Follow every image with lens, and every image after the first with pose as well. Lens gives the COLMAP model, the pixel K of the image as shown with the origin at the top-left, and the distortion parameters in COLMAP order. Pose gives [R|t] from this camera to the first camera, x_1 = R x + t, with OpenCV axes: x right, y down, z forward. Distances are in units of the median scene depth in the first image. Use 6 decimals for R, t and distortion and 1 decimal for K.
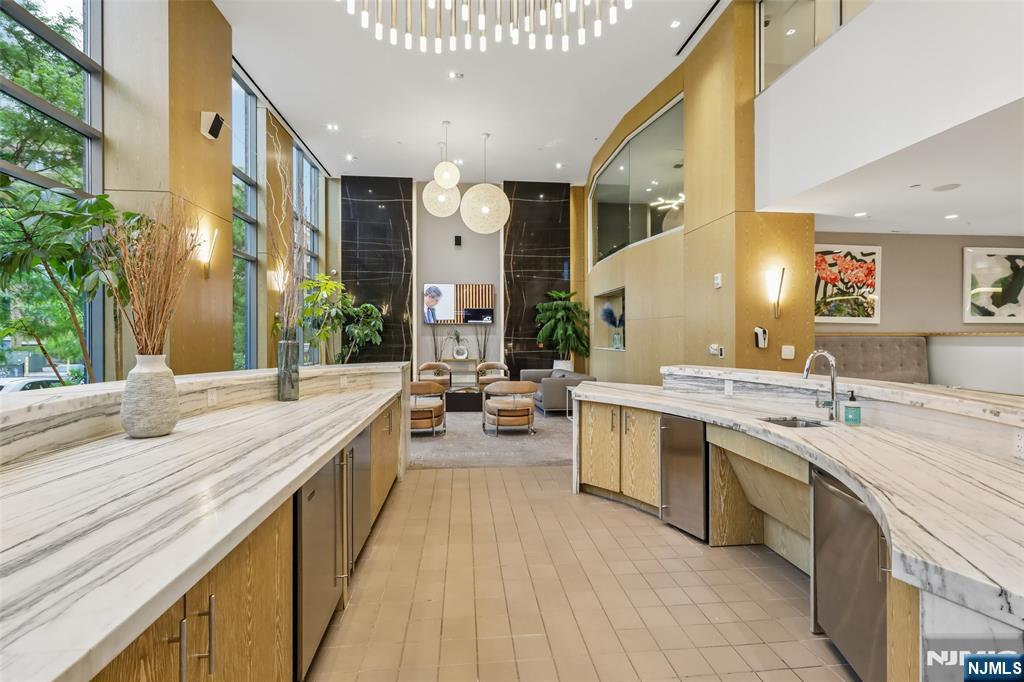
lens RADIAL K [[469.3, 0, 512.0], [0, 469.3, 341.0], [0, 0, 1]] dist [0.000208, 0.000012]
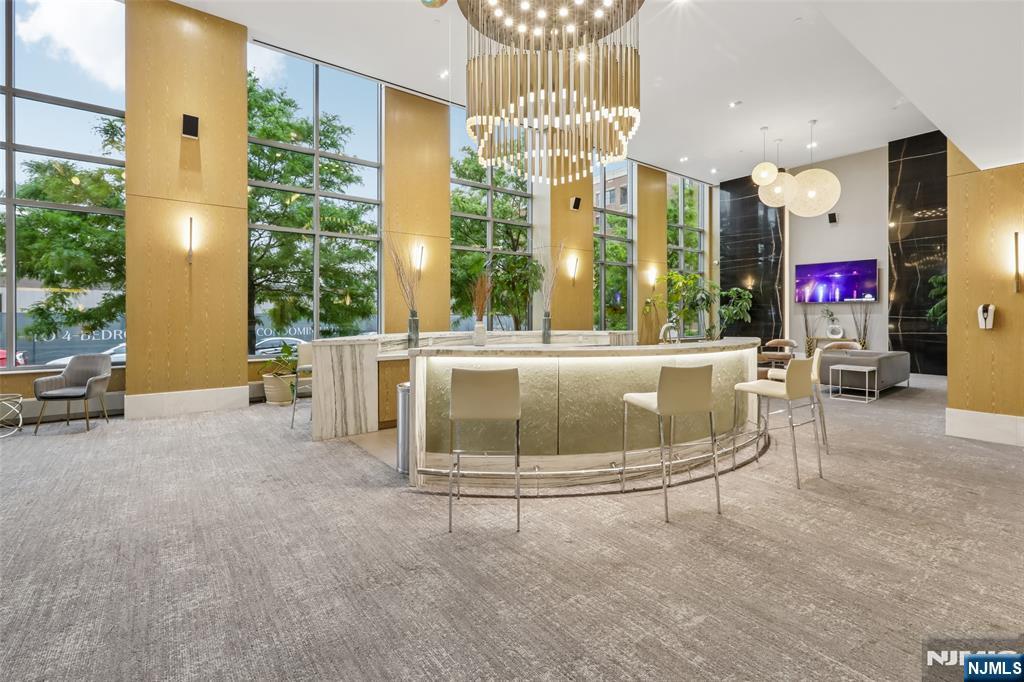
lens RADIAL K [[466.9, 0, 511.4], [0, 466.9, 327.8], [0, 0, 1]] dist [-0.002075, -0.000133]
pose [[0.518563, 0.021599, -0.854767, 0.390447], [-0.008101, 0.999760, 0.020348, 0.001777], [0.855001, -0.003627, 0.518614, -0.087070]]
